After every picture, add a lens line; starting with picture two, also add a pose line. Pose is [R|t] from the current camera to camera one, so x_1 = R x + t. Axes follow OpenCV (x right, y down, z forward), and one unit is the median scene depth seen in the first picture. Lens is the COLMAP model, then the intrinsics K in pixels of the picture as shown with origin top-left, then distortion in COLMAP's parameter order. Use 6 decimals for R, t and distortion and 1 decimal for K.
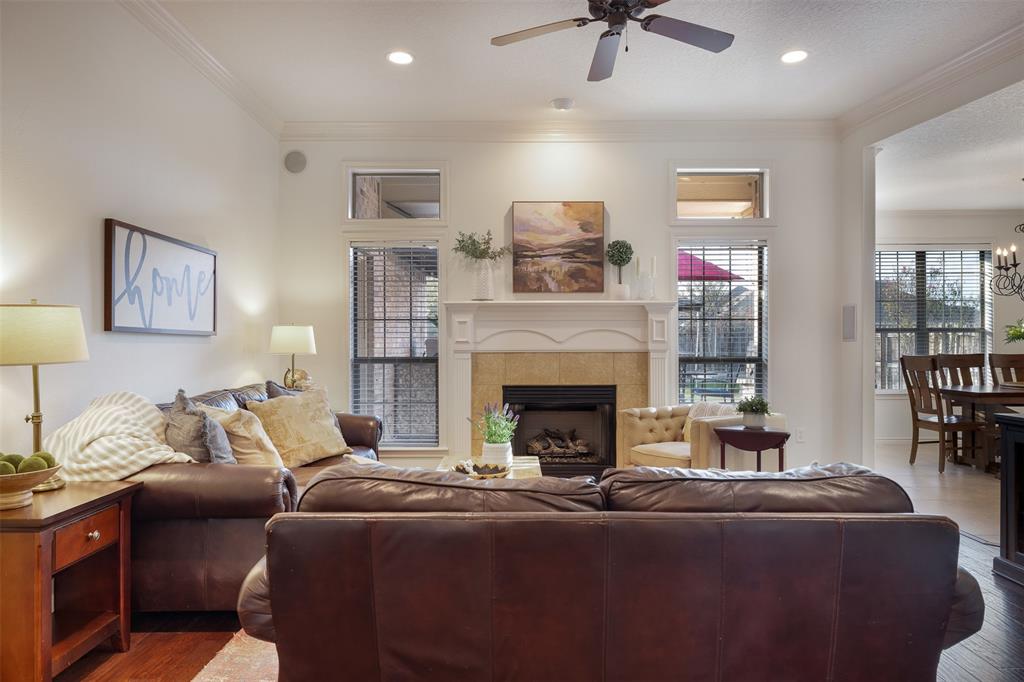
lens RADIAL K [[660.0, 0, 512.0], [0, 660.0, 341.0], [0, 0, 1]] dist [0.000438, -0.000863]
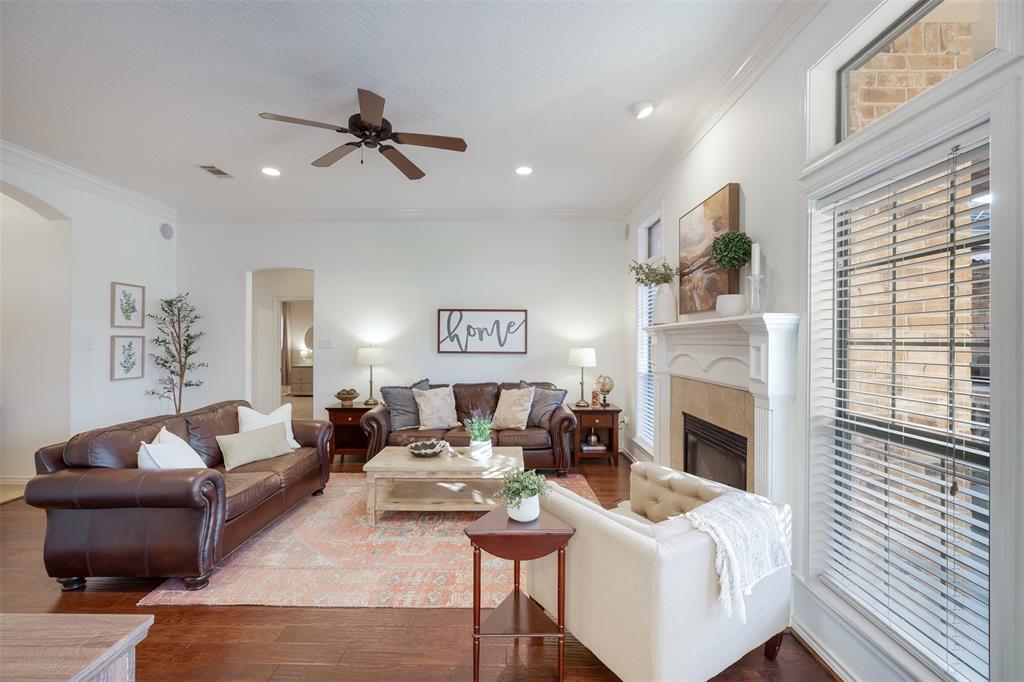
lens RADIAL K [[427.7, 0, 511.4], [0, 427.7, 339.4], [0, 0, 1]] dist [0.003106, 0.000485]
pose [[-0.003826, -0.001966, -0.999991, 0.844637], [0.001281, 0.999997, -0.001971, -0.052403], [0.999992, -0.001289, -0.003824, 1.050130]]
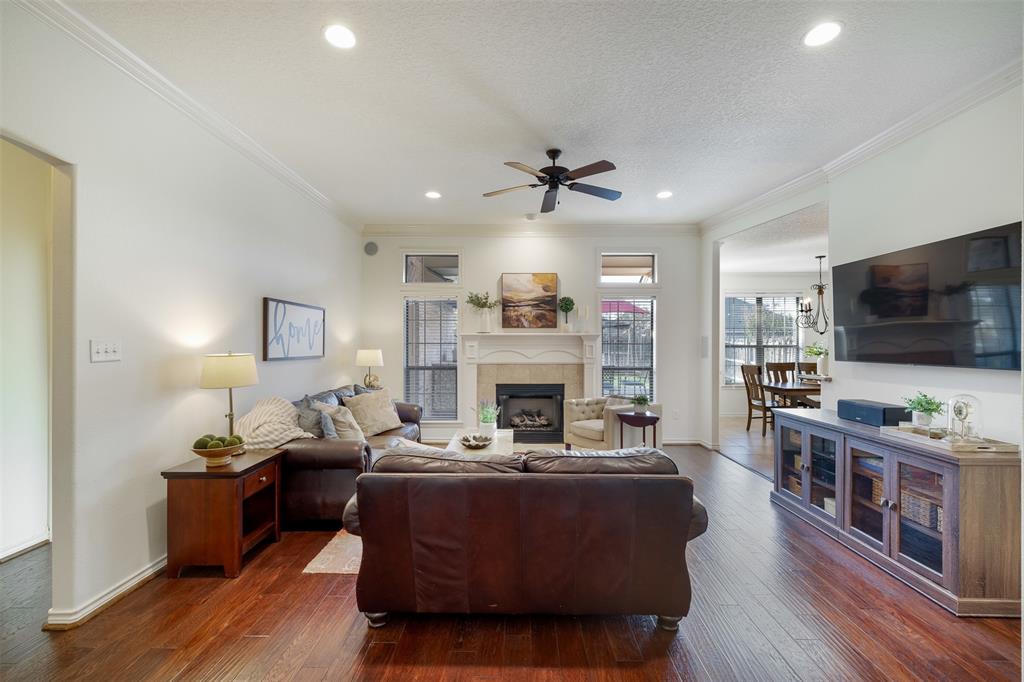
lens RADIAL K [[437.4, 0, 512.0], [0, 437.4, 341.0], [0, 0, 1]] dist [0.001125, 0.000482]
pose [[0.999983, 0.002161, -0.005493, 0.044554], [-0.002152, 0.999996, 0.001619, -0.058400], [0.005496, -0.001607, 0.999984, -0.135747]]
